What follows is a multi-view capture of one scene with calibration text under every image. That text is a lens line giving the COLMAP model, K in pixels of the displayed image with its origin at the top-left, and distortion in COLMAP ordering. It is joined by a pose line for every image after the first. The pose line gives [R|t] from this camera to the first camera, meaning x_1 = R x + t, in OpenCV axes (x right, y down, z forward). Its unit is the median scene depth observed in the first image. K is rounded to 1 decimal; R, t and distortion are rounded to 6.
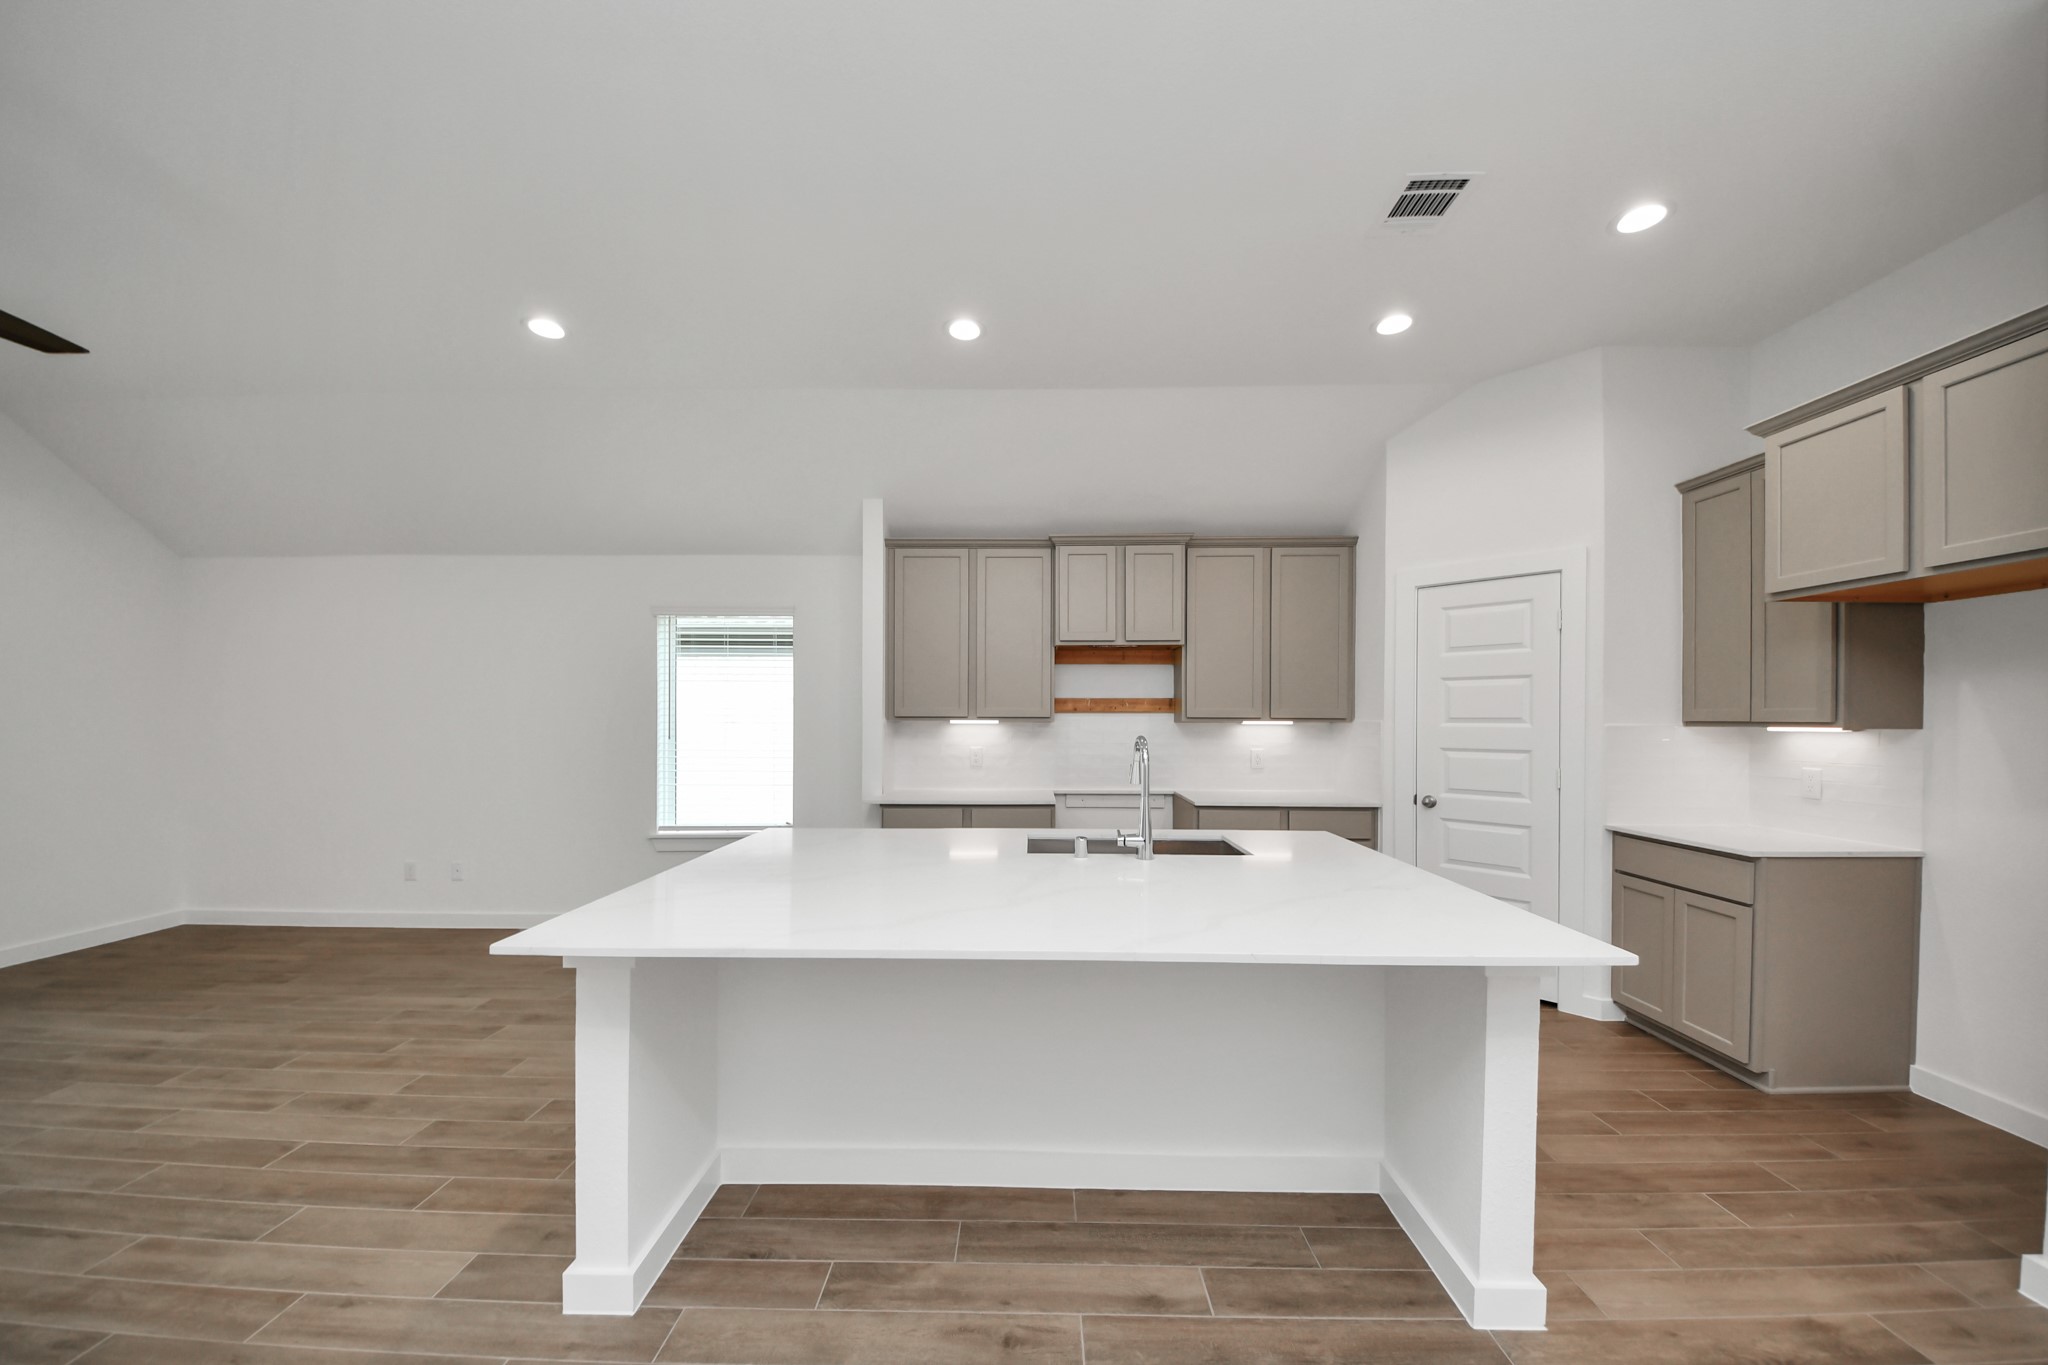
lens RADIAL K [[729.5, 0, 1016.5], [0, 729.5, 712.3], [0, 0, 1]] dist [0.022300, -0.014522]
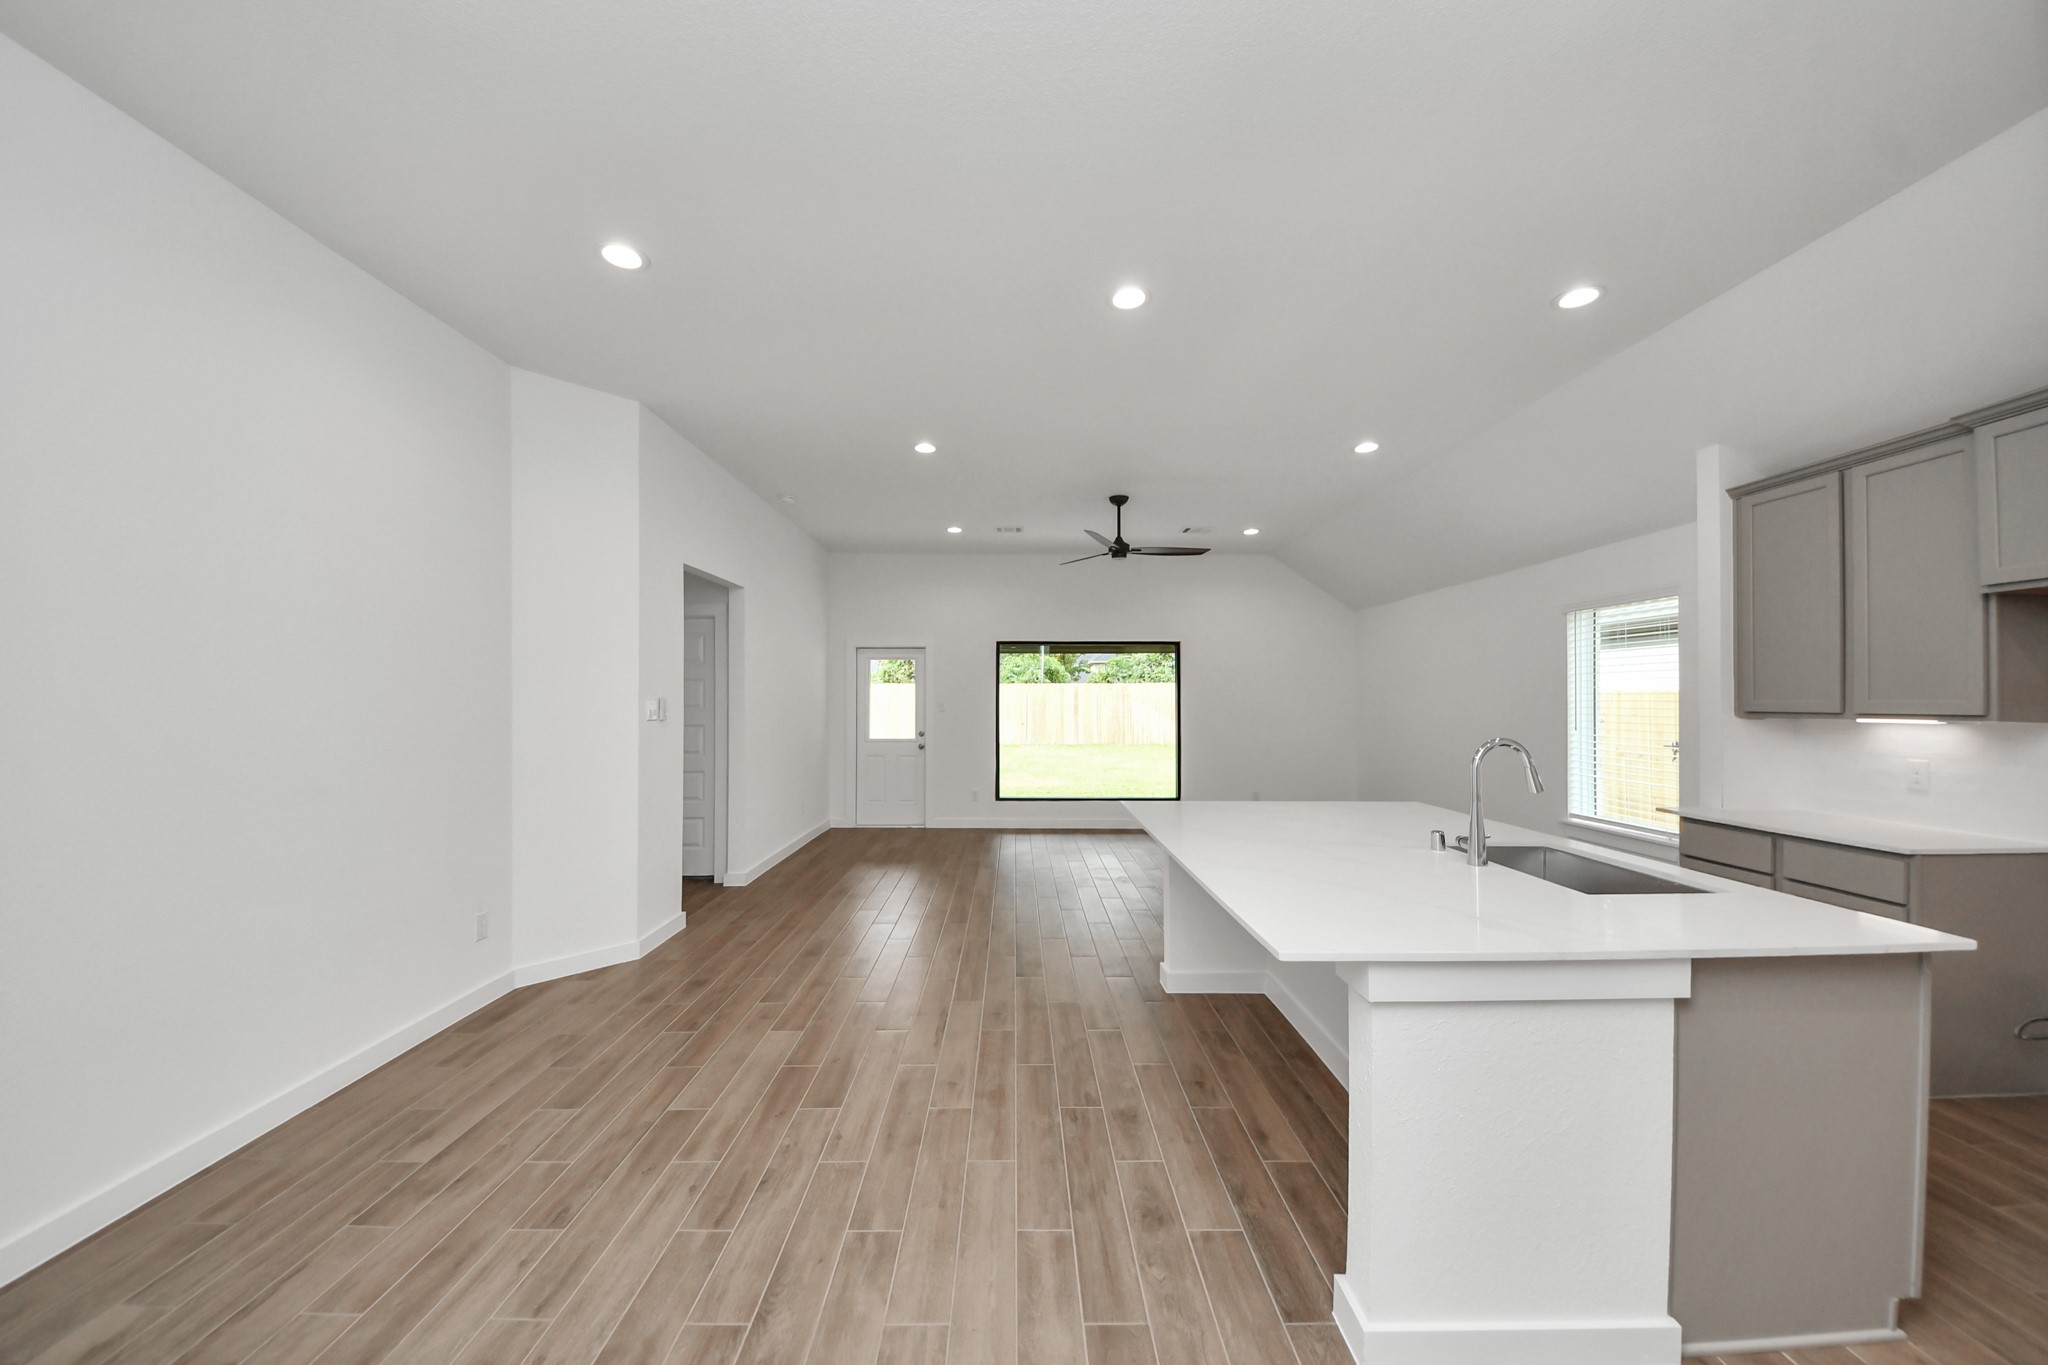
lens RADIAL K [[733.0, 0, 985.2], [0, 733.0, 696.8], [0, 0, 1]] dist [0.008579, -0.008897]
pose [[0.000604, 0.000395, -1.000000, 0.626620], [-0.000100, 1.000000, 0.000394, -0.011481], [1.000000, 0.000100, 0.000604, 0.189969]]
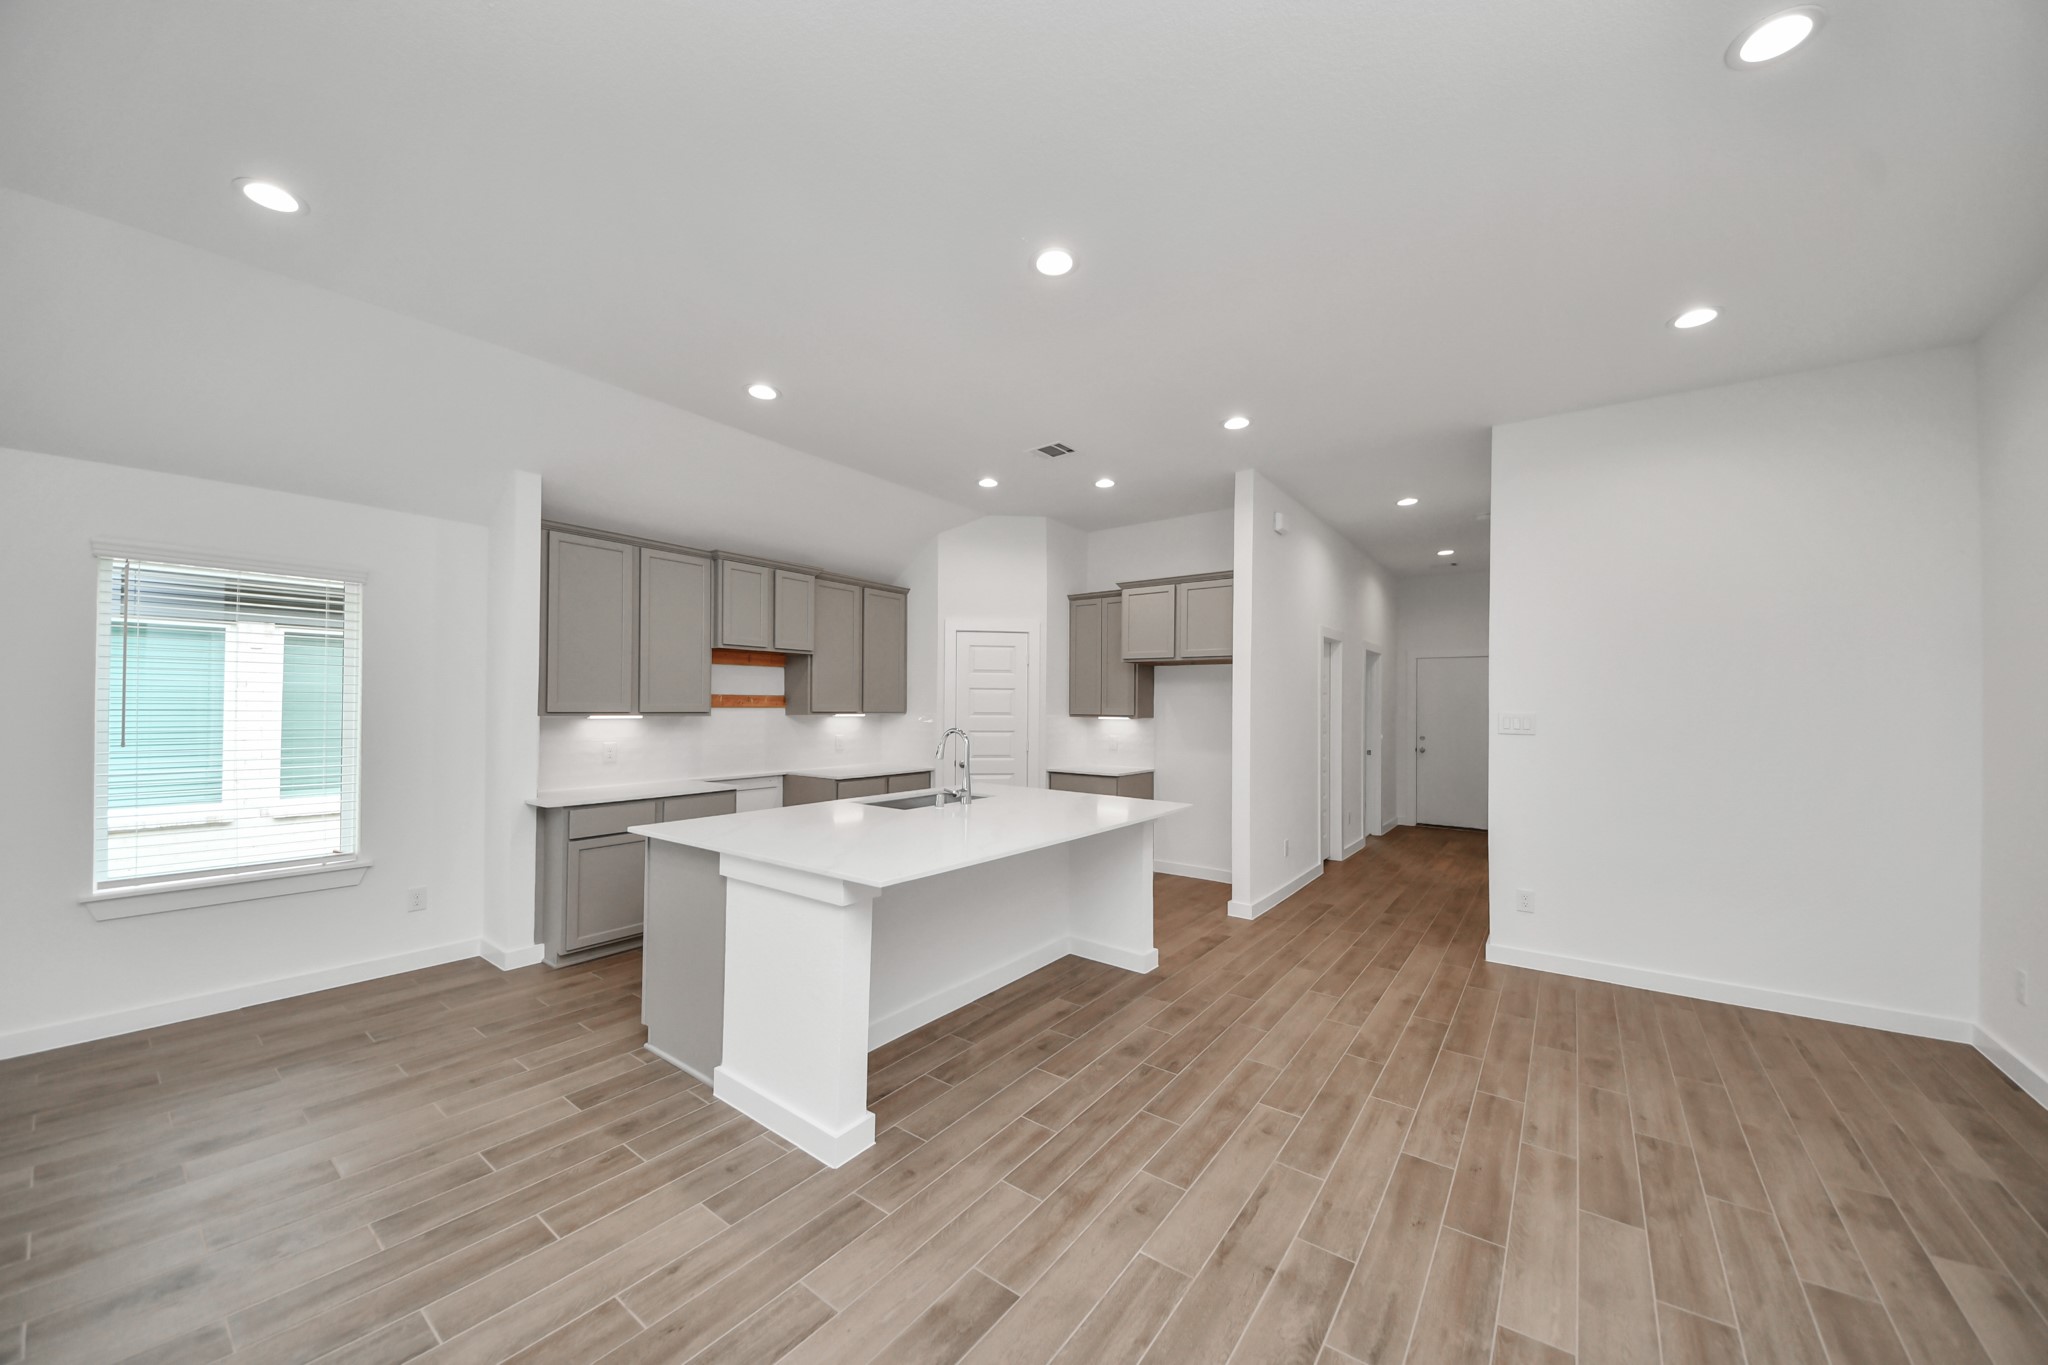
lens RADIAL K [[733.0, 0, 985.2], [0, 733.0, 696.8], [0, 0, 1]] dist [0.008579, -0.008897]
pose [[0.598363, 0.013815, 0.801106, -0.610127], [-0.012744, 0.999889, -0.007724, -0.013038], [-0.801124, -0.005587, 0.598473, -0.005263]]
